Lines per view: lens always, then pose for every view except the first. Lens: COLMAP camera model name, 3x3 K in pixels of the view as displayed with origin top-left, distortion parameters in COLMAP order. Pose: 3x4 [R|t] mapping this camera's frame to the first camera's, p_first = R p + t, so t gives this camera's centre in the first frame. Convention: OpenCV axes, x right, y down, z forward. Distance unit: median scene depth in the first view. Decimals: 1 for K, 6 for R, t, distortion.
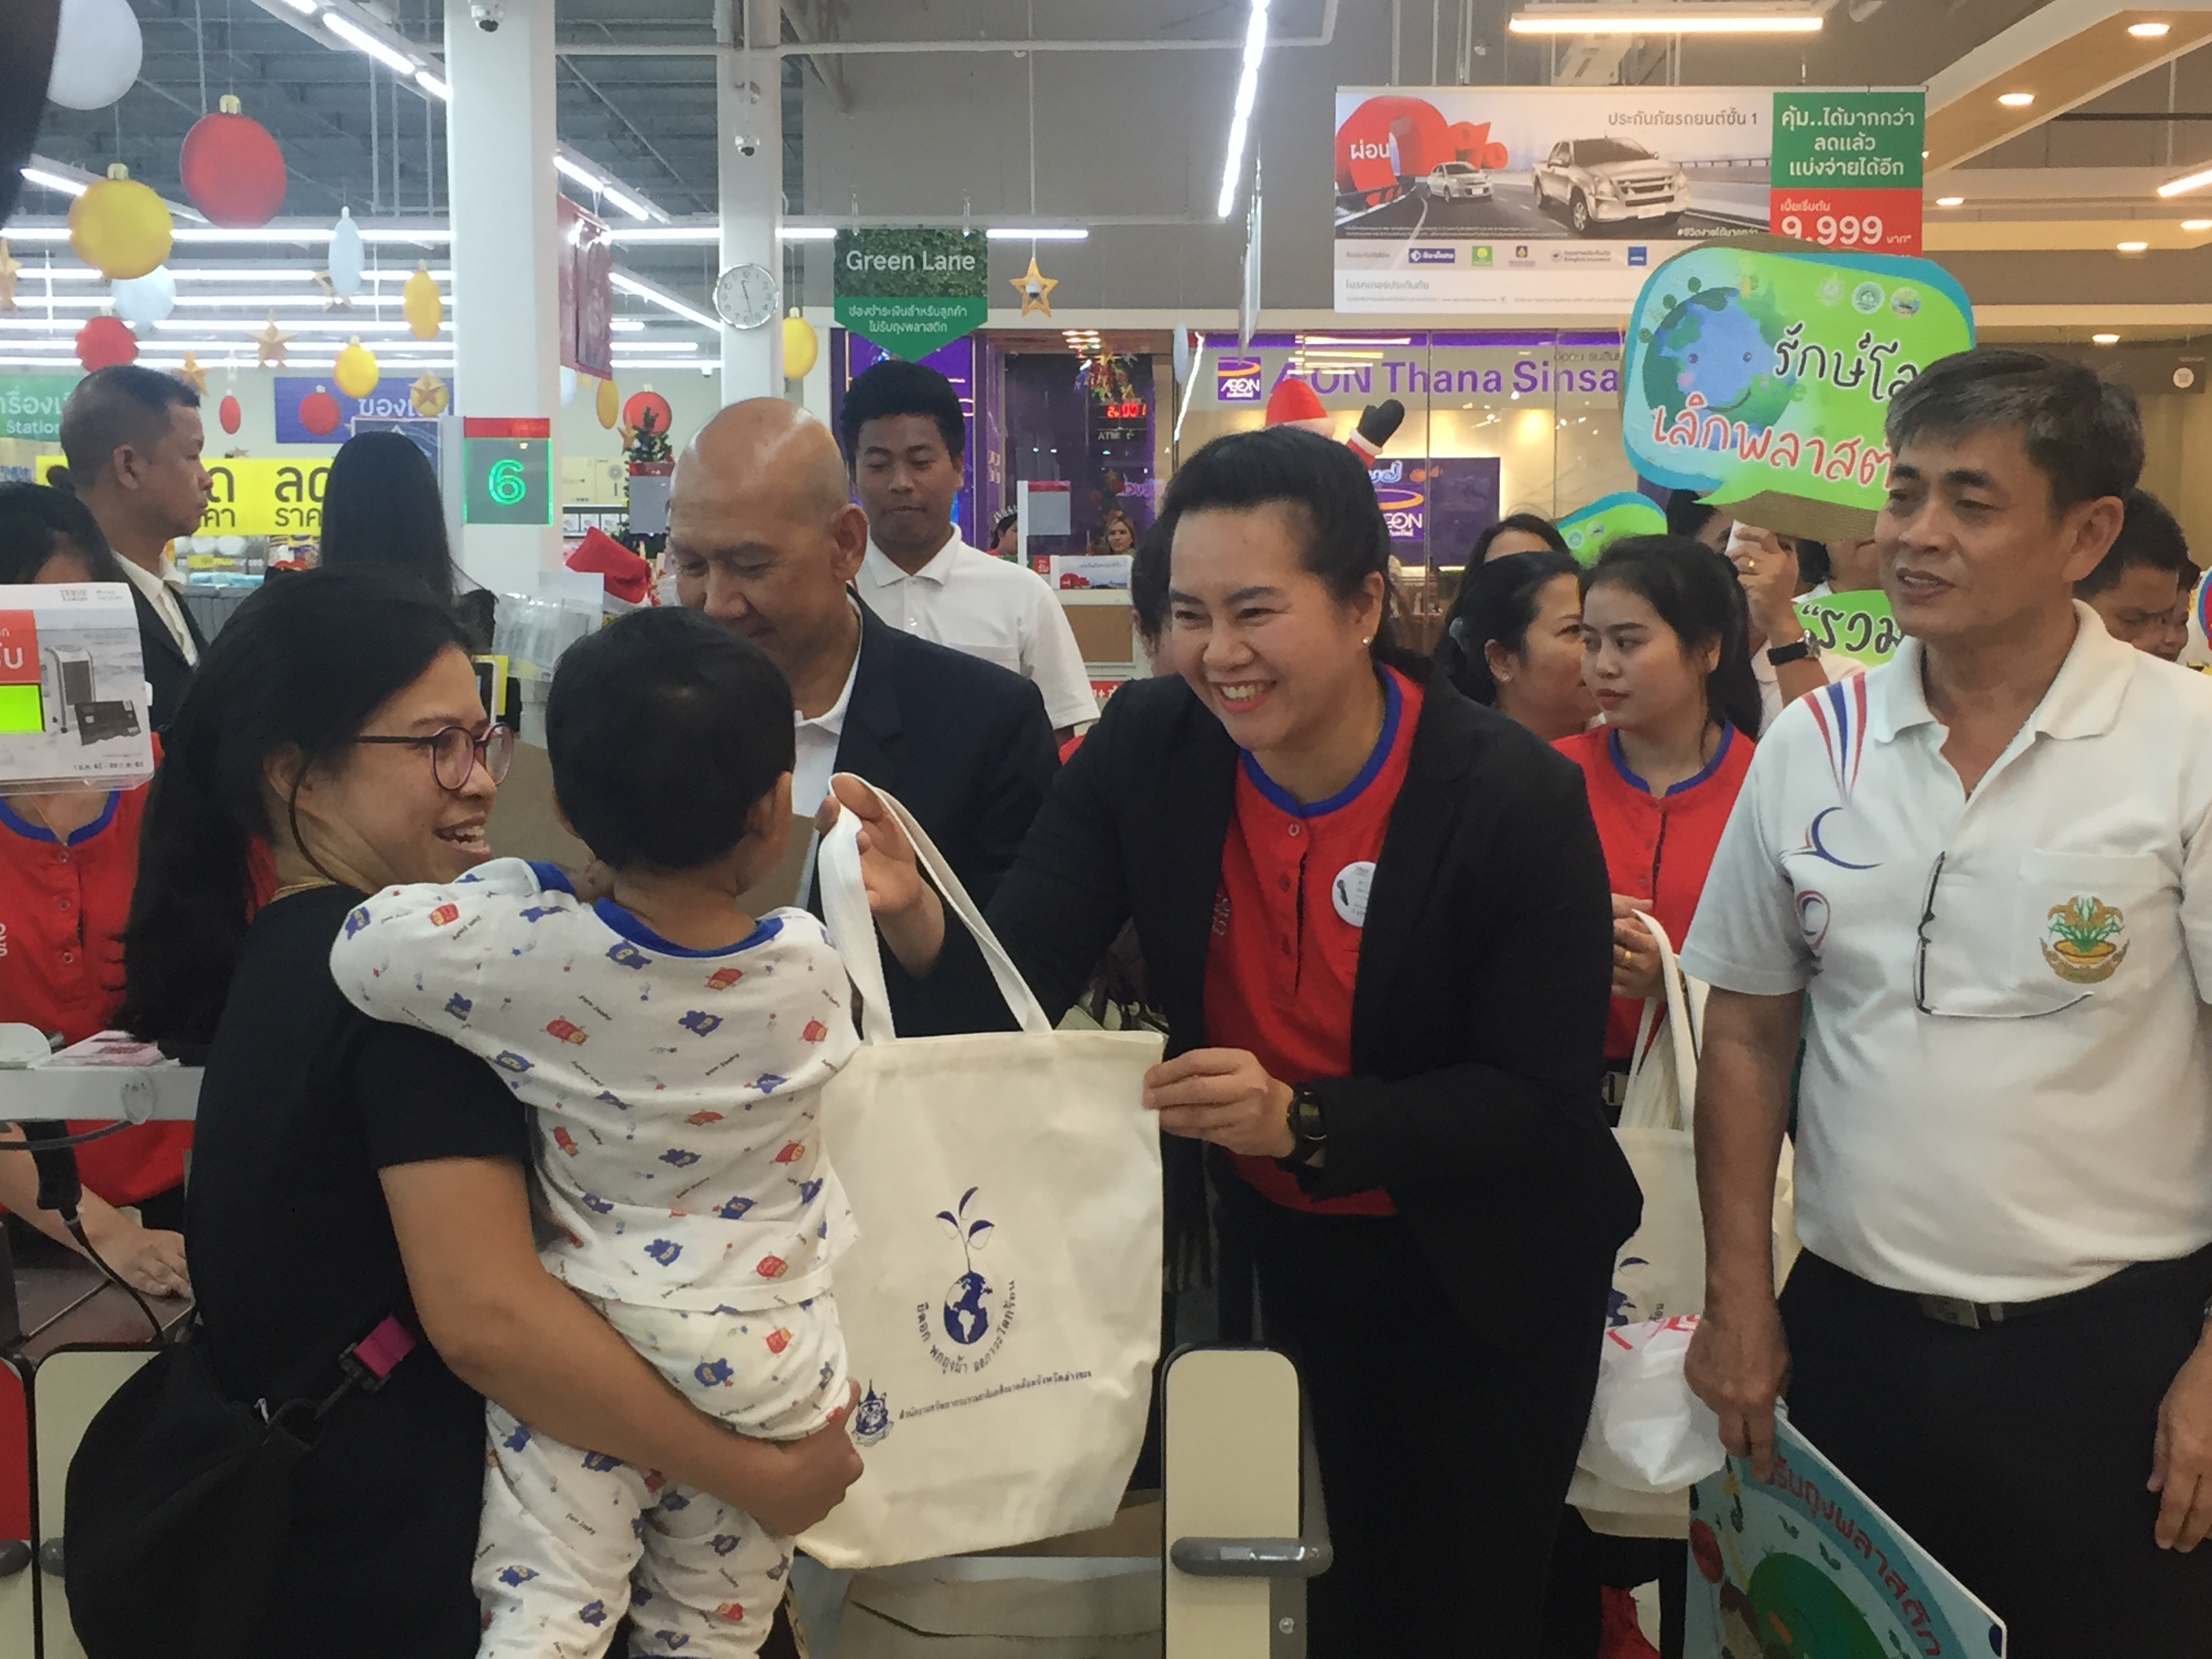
lens RADIAL K [[3060.3, 0, 1106.0], [0, 3060.3, 829.5], [0, 0, 1]] dist [-0.004960, -0.053949]
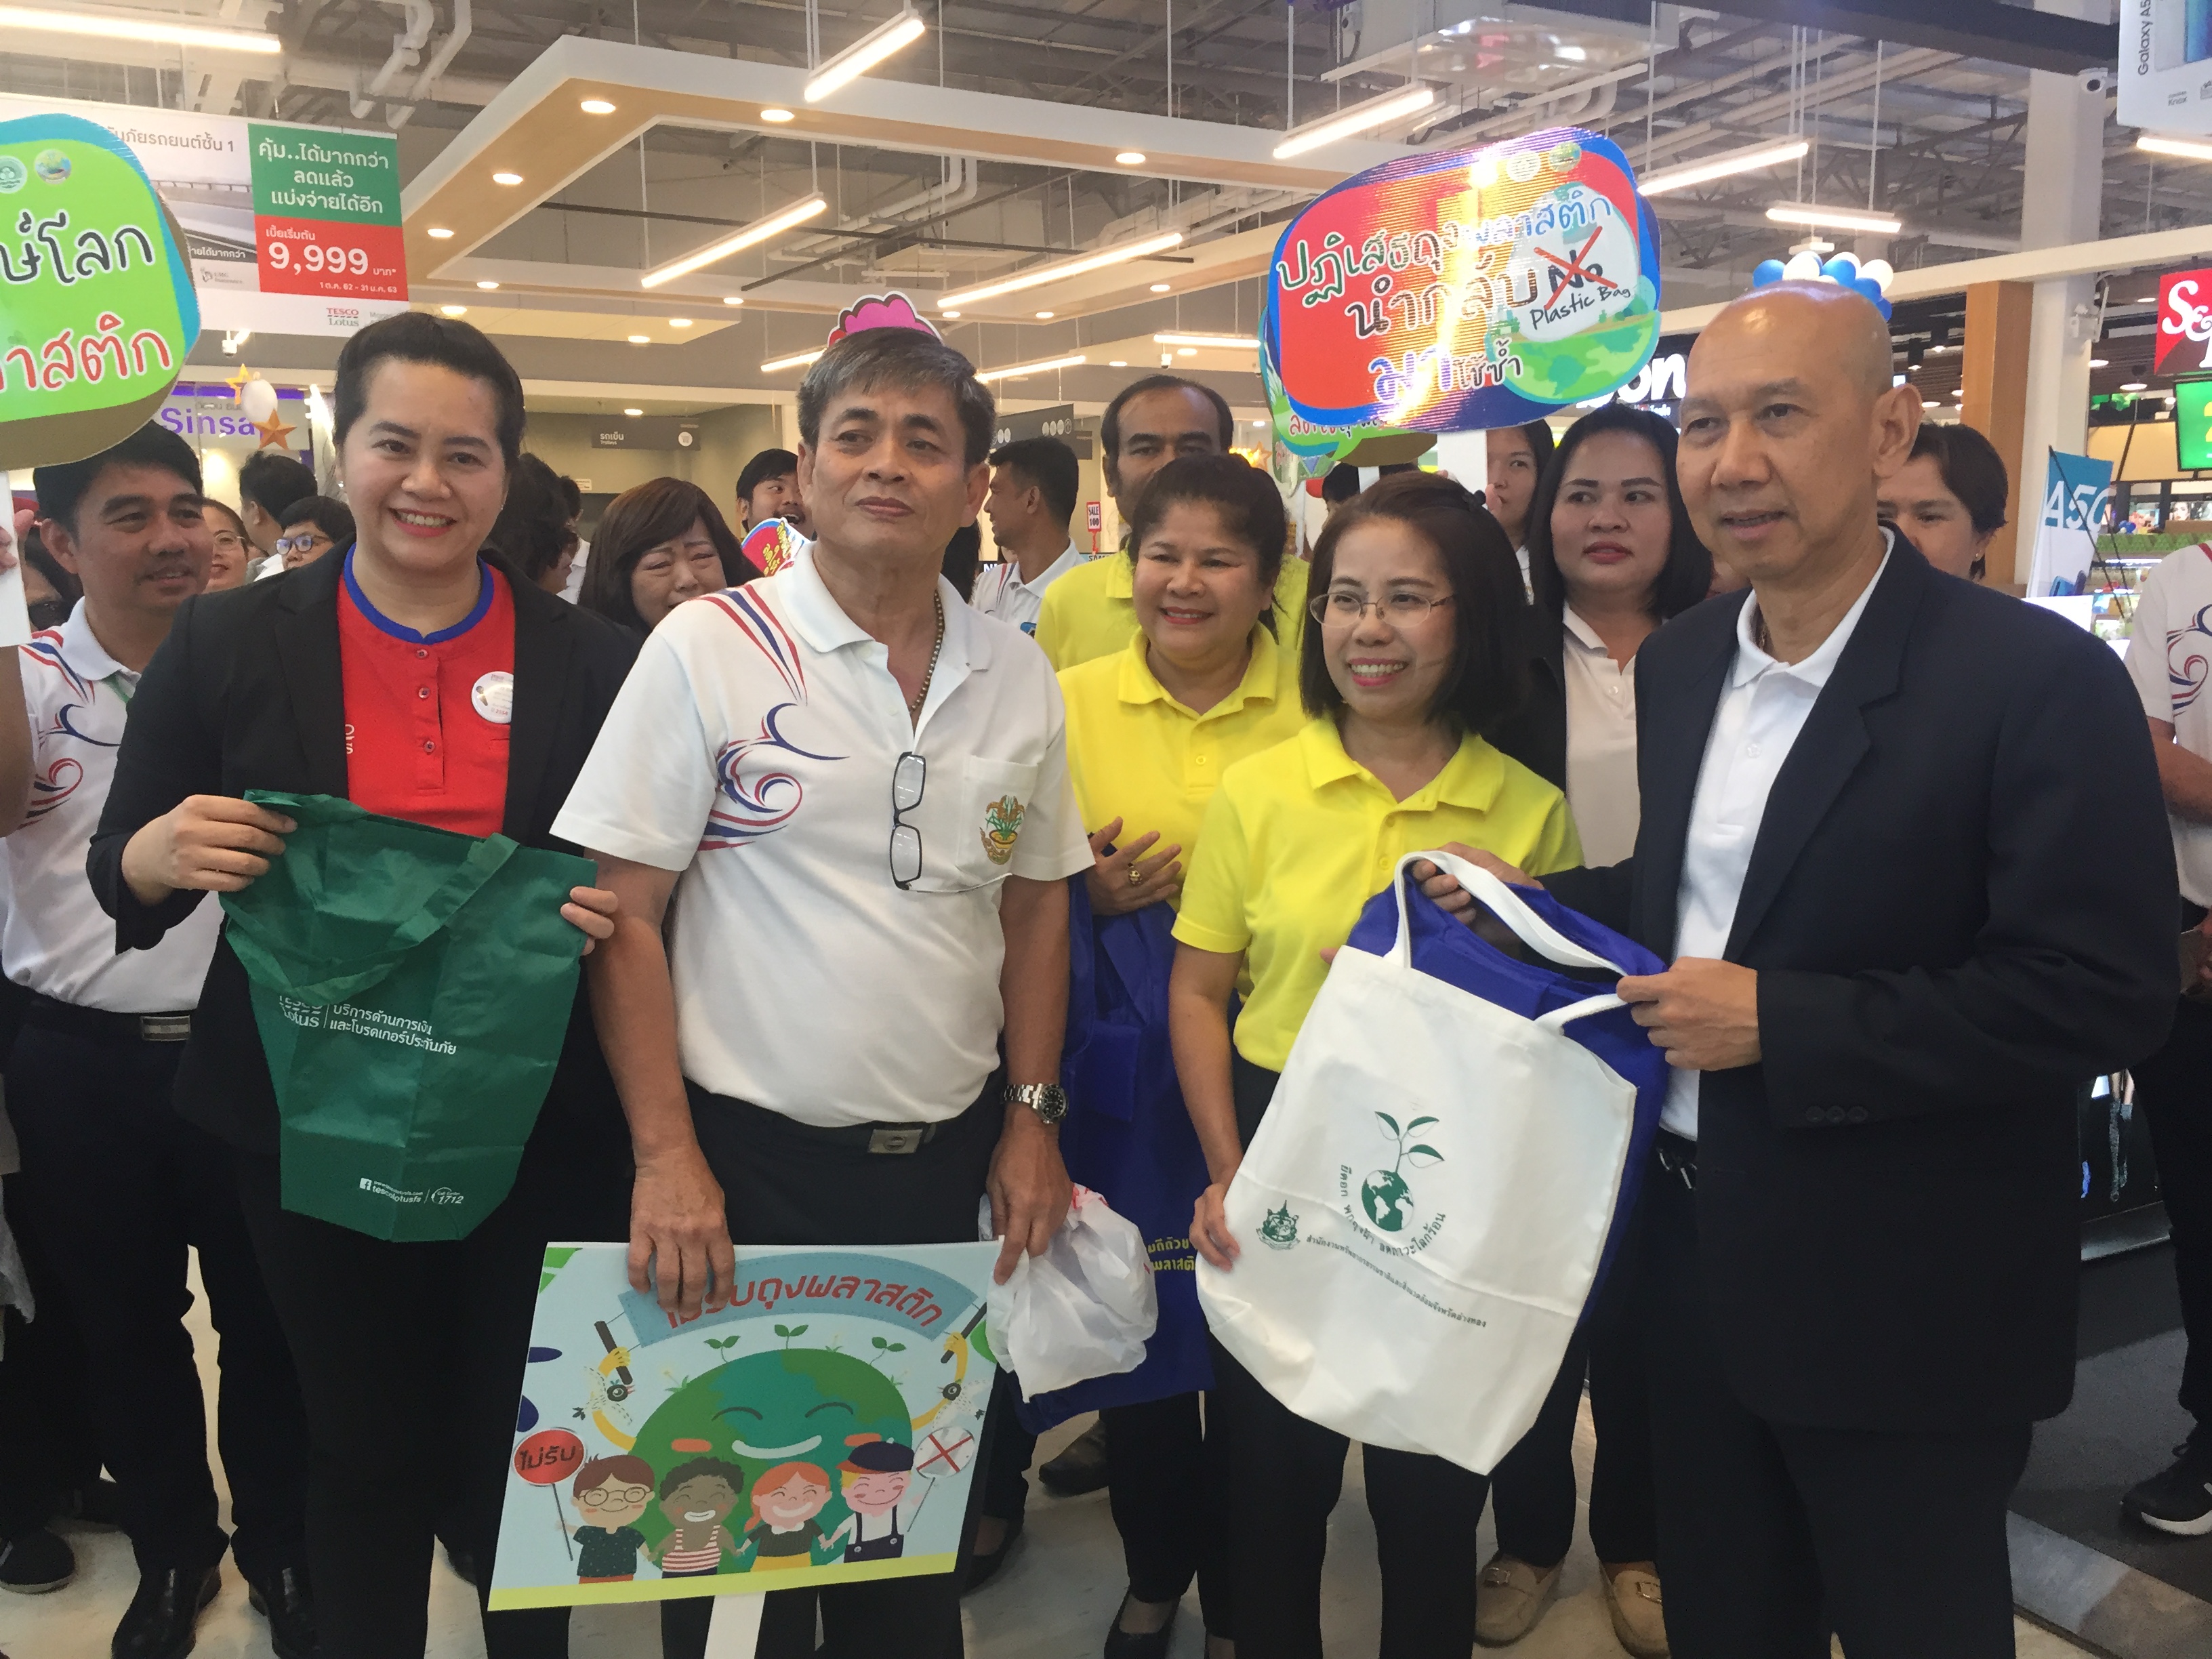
lens RADIAL K [[1872.1, 0, 1106.0], [0, 1872.1, 829.5], [0, 0, 1]] dist [0.060484, 0.000713]
pose [[0.859310, -0.078269, 0.505431, 0.117370], [0.054314, 0.996598, 0.061987, -0.016266], [-0.508563, -0.025814, 0.860638, 0.253147]]
